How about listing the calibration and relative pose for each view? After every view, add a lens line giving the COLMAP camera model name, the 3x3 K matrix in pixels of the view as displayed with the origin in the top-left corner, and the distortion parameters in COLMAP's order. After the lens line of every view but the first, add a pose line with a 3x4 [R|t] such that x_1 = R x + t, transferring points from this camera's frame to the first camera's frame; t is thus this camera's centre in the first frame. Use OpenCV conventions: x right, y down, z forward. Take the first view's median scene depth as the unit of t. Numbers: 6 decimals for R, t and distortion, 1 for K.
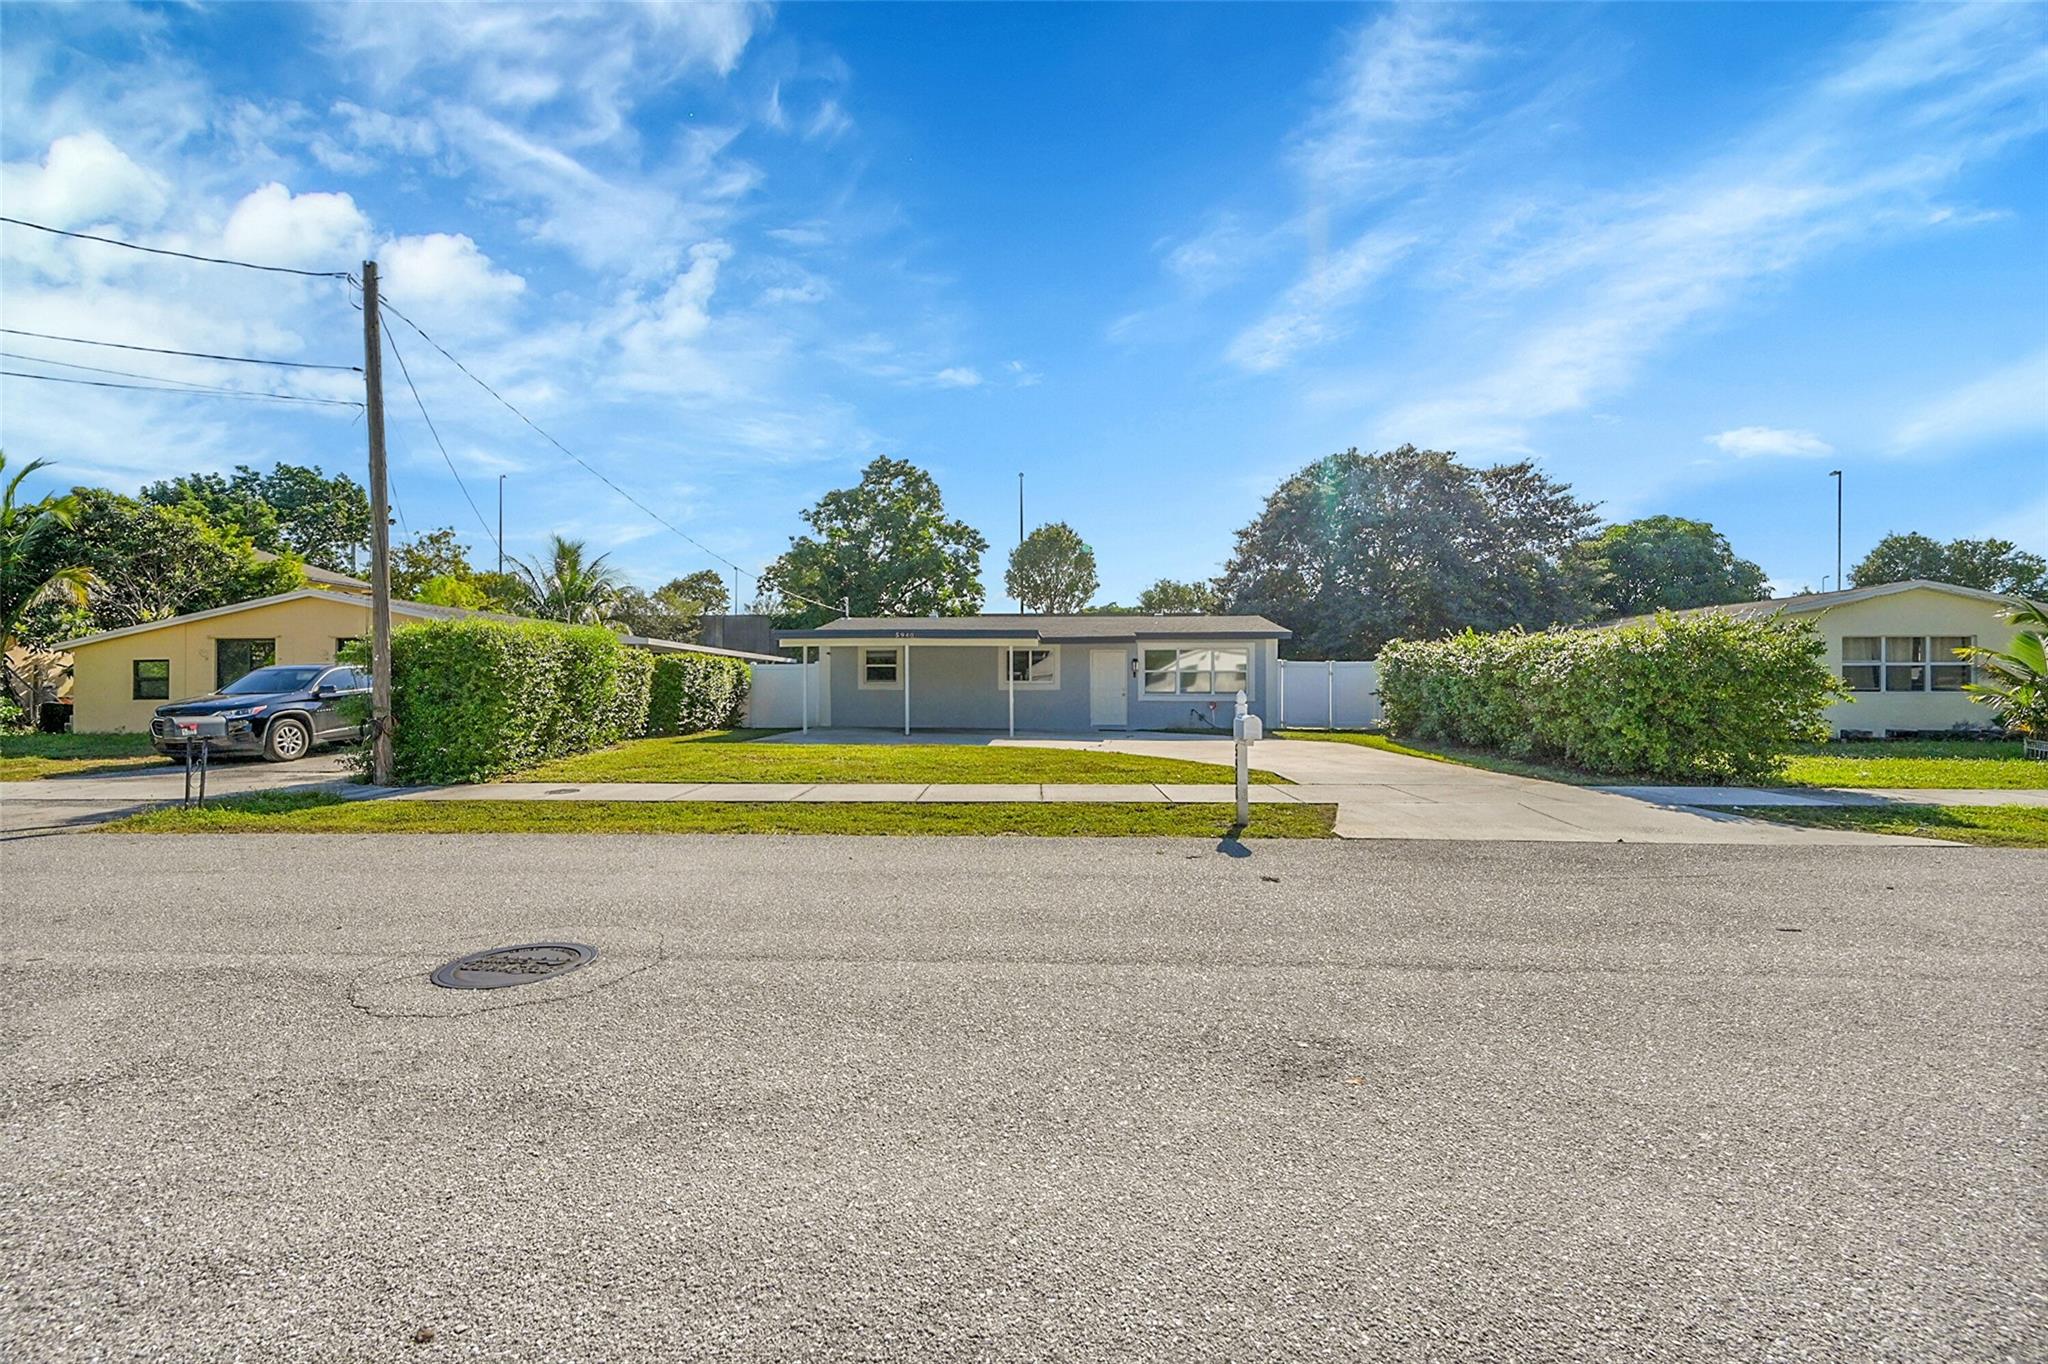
lens RADIAL K [[832.5, 0, 1029.5], [0, 832.5, 684.7], [0, 0, 1]] dist [0.001479, 0.000120]
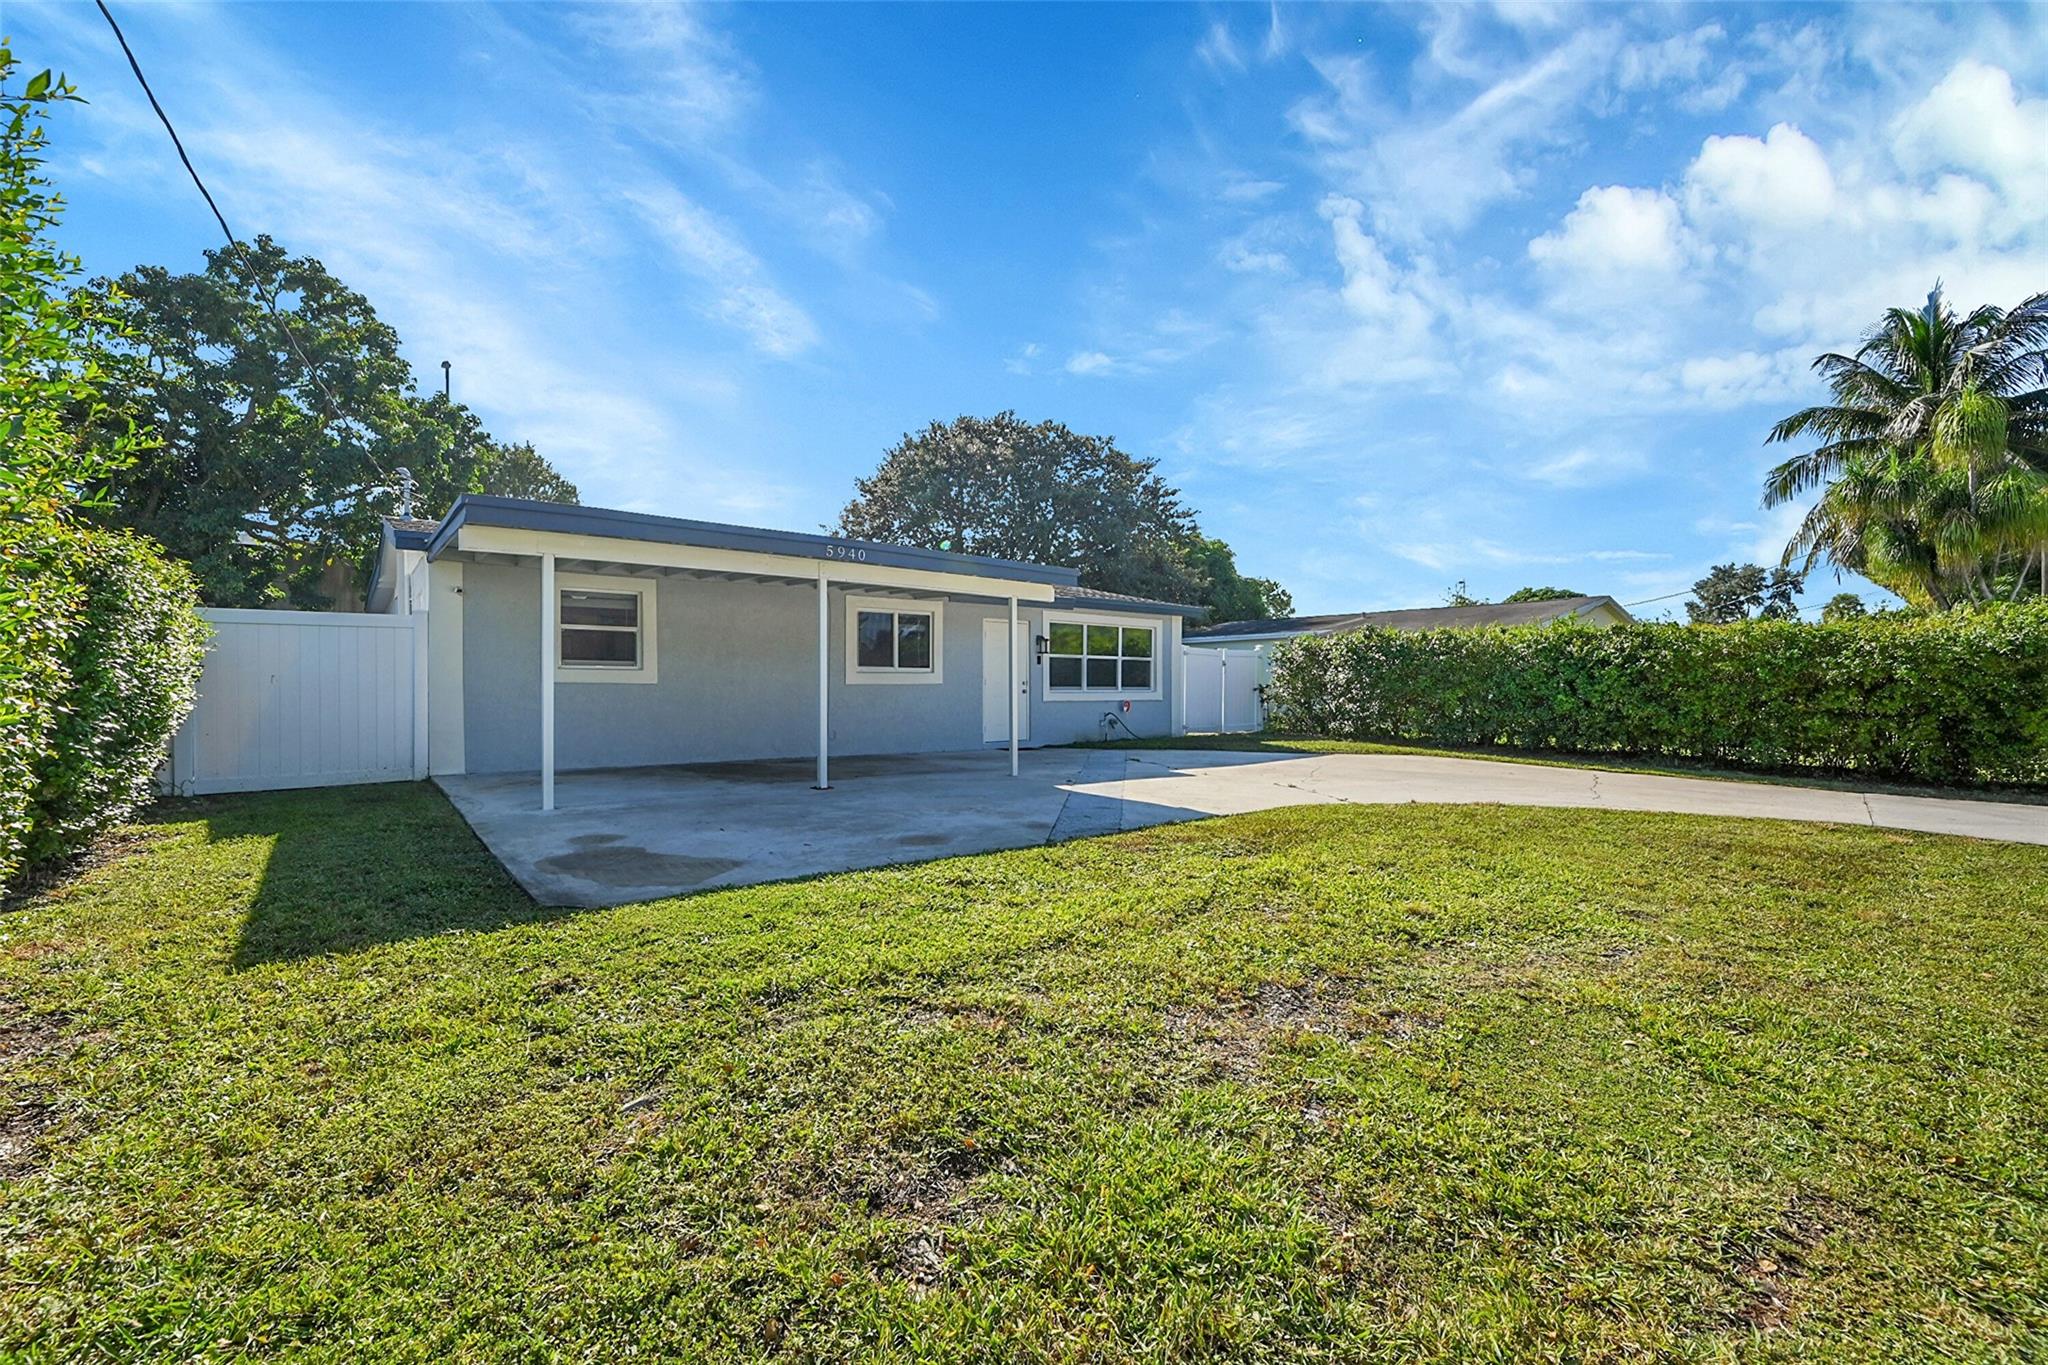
lens RADIAL K [[832.5, 0, 1025.2], [0, 832.5, 681.7], [0, 0, 1]] dist [0.001479, 0.000120]
pose [[0.747516, 0.004772, 0.664227, -0.213484], [-0.006194, 0.999981, -0.000214, 0.003715], [-0.664215, -0.003954, 0.747531, 0.369353]]
